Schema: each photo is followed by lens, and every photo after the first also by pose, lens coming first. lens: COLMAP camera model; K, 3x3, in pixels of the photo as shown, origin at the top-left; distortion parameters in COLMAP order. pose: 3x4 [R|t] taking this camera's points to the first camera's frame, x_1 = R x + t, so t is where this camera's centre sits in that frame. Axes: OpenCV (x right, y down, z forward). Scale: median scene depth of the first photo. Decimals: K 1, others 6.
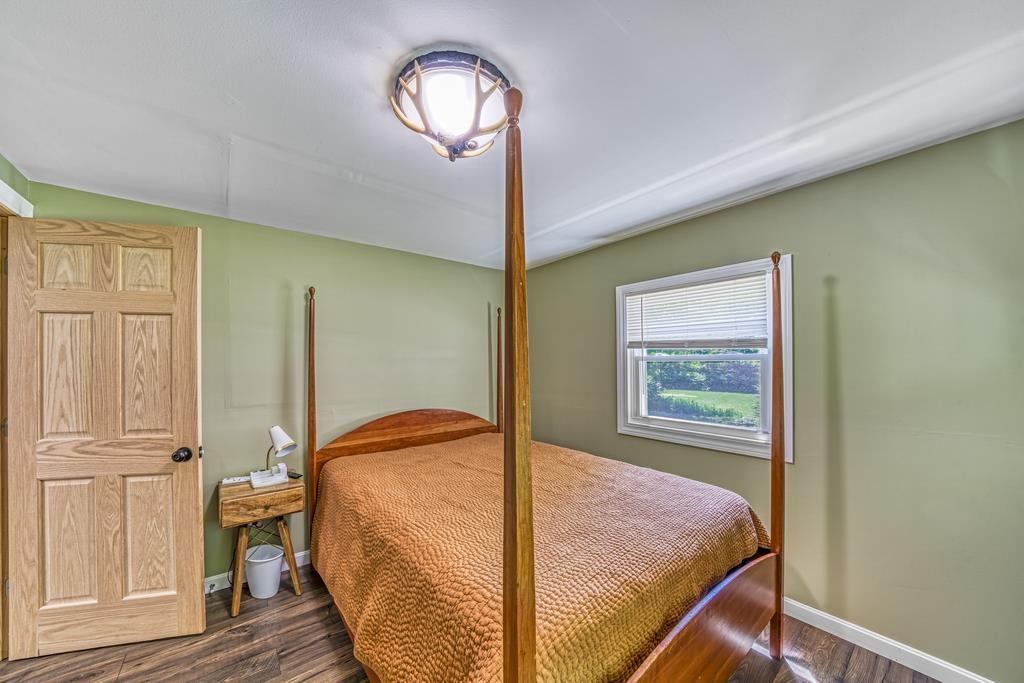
lens RADIAL K [[371.9, 0, 509.3], [0, 371.9, 358.6], [0, 0, 1]] dist [-0.000566, -0.000038]
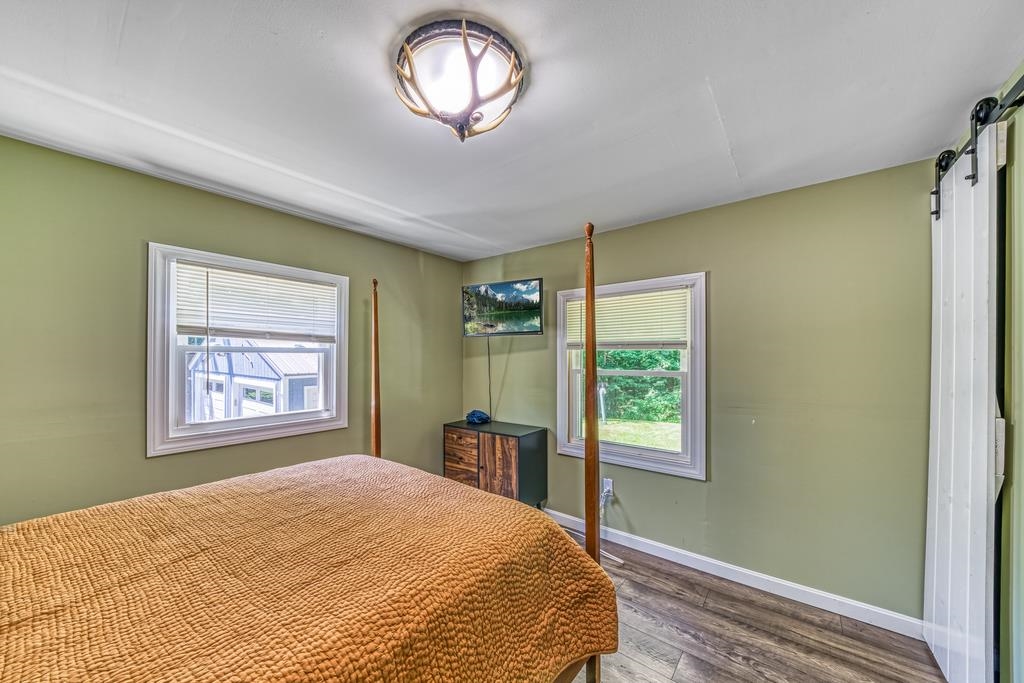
lens RADIAL K [[364.8, 0, 510.6], [0, 364.8, 354.2], [0, 0, 1]] dist [-0.016105, -0.000005]
pose [[-0.234436, 0.010593, 0.972074, -0.667293], [-0.008528, 0.999880, -0.012952, 0.019446], [-0.972094, -0.011326, -0.234318, 0.681955]]
